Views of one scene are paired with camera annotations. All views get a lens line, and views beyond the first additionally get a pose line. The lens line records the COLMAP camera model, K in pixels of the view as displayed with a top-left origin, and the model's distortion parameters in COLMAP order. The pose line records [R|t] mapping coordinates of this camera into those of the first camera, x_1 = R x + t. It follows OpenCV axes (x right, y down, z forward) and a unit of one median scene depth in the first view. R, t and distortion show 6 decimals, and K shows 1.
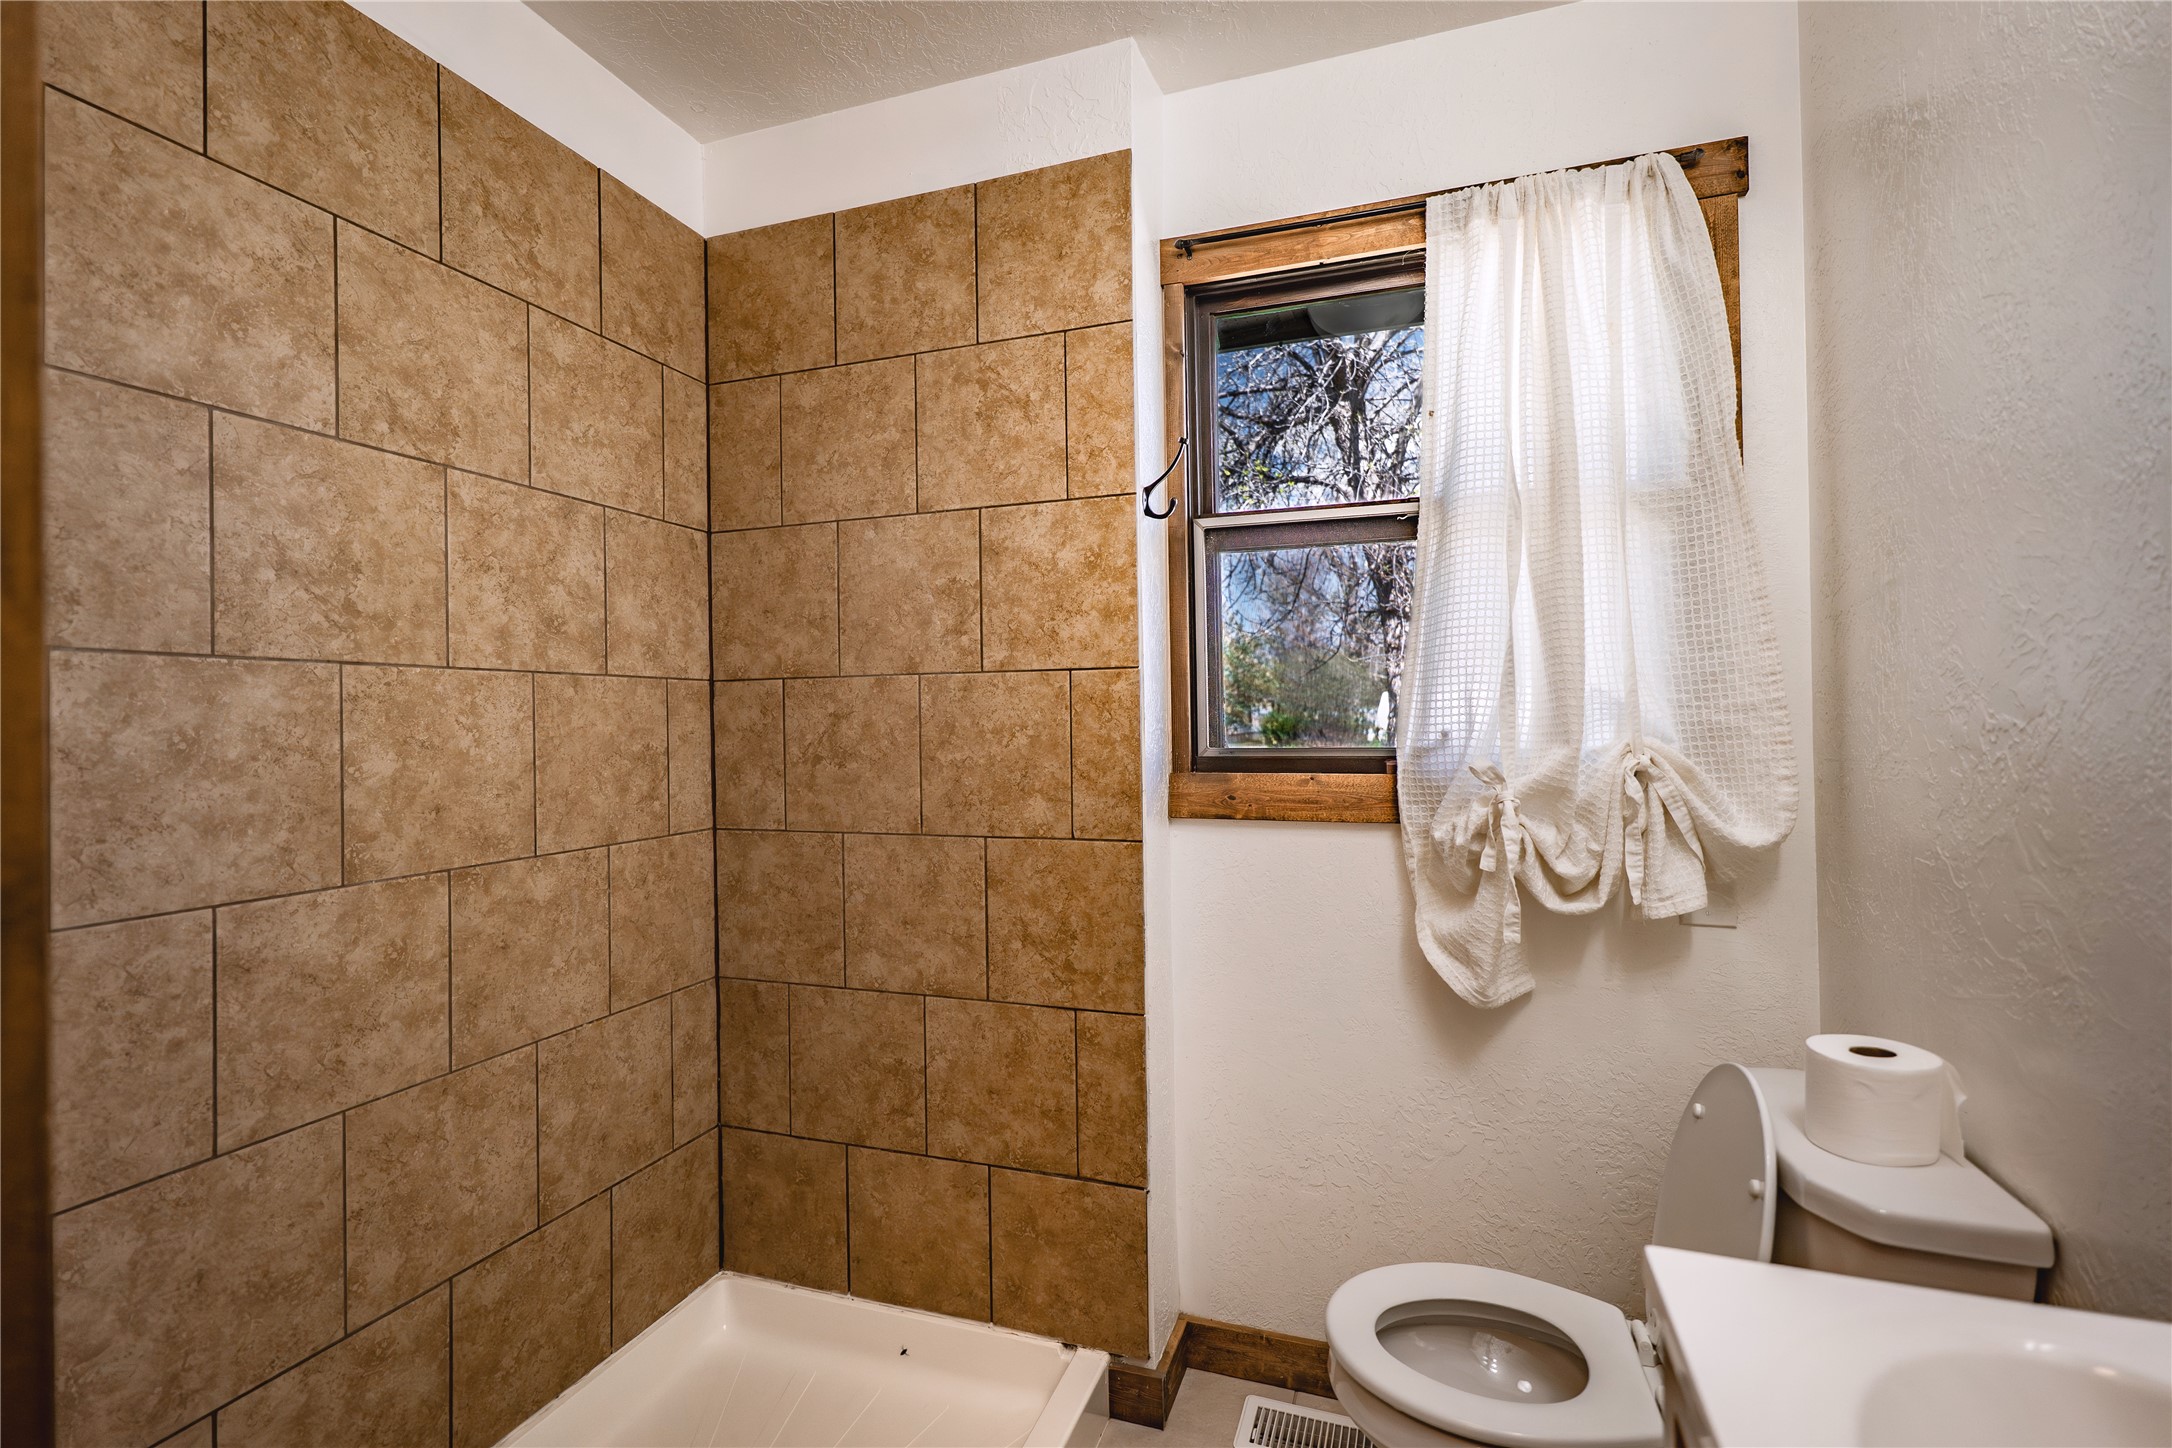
lens RADIAL K [[1002.3, 0, 1064.8], [0, 1002.3, 720.6], [0, 0, 1]] dist [0.002398, 0.000339]
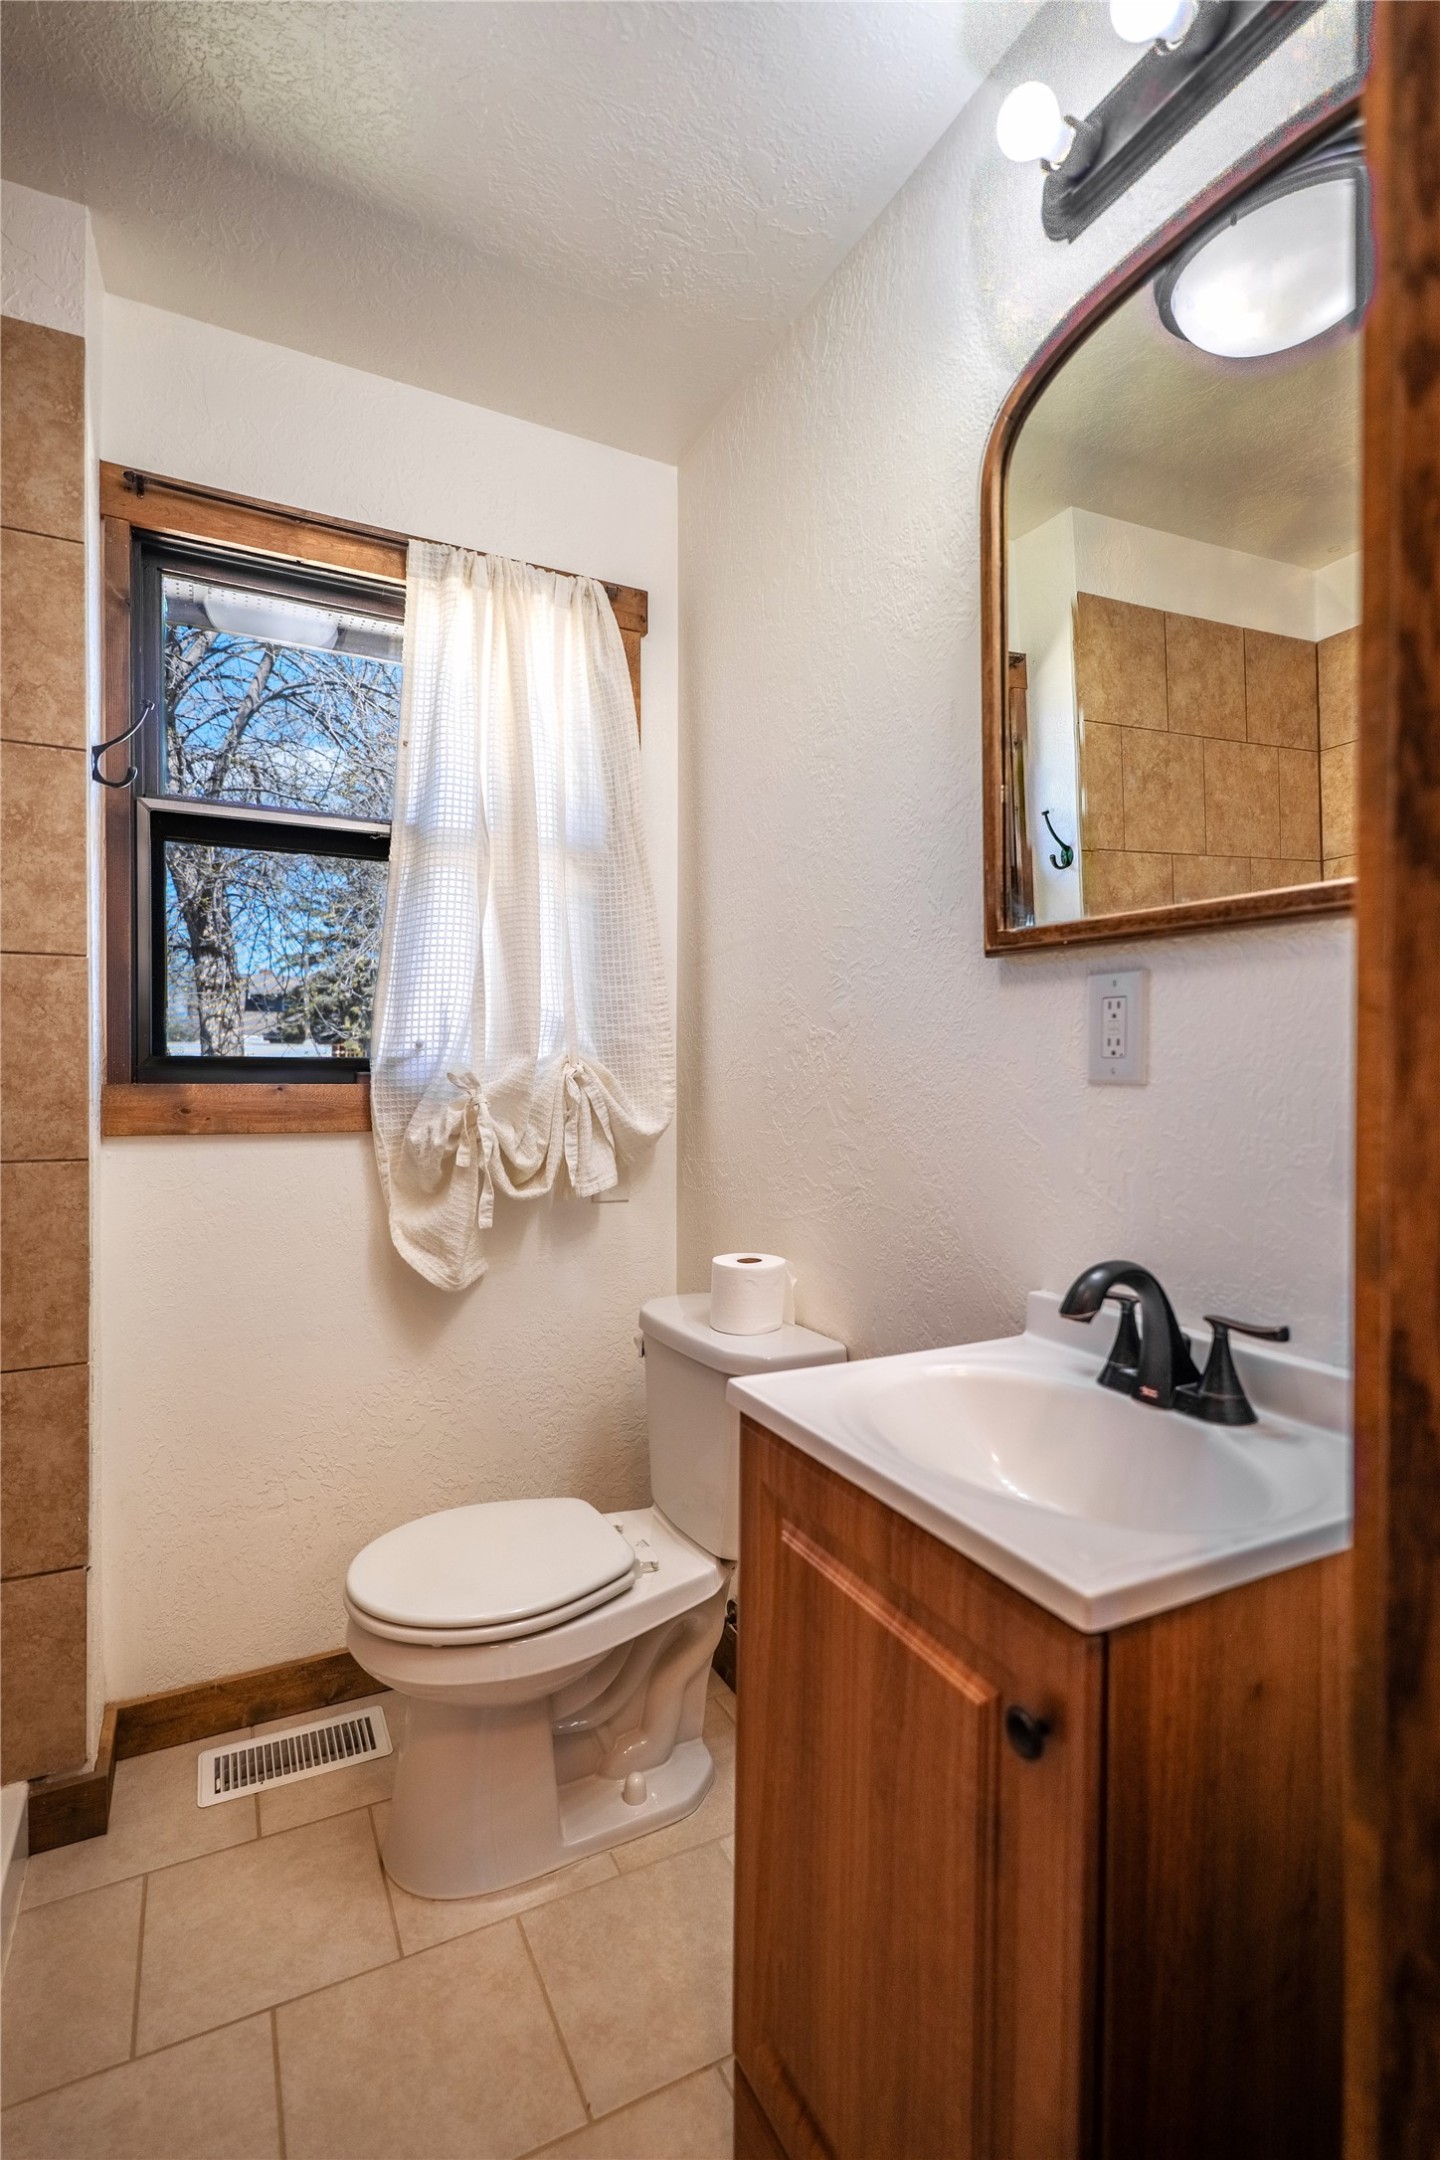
lens RADIAL K [[999.0, 0, 720.0], [0, 999.0, 1080.0], [0, 0, 1]] dist [0.001024, 0.001513]
pose [[0.692220, 0.008677, 0.721635, -0.166505], [-0.016103, 0.999864, 0.003424, 0.041123], [-0.721507, -0.013991, 0.692266, 0.023461]]
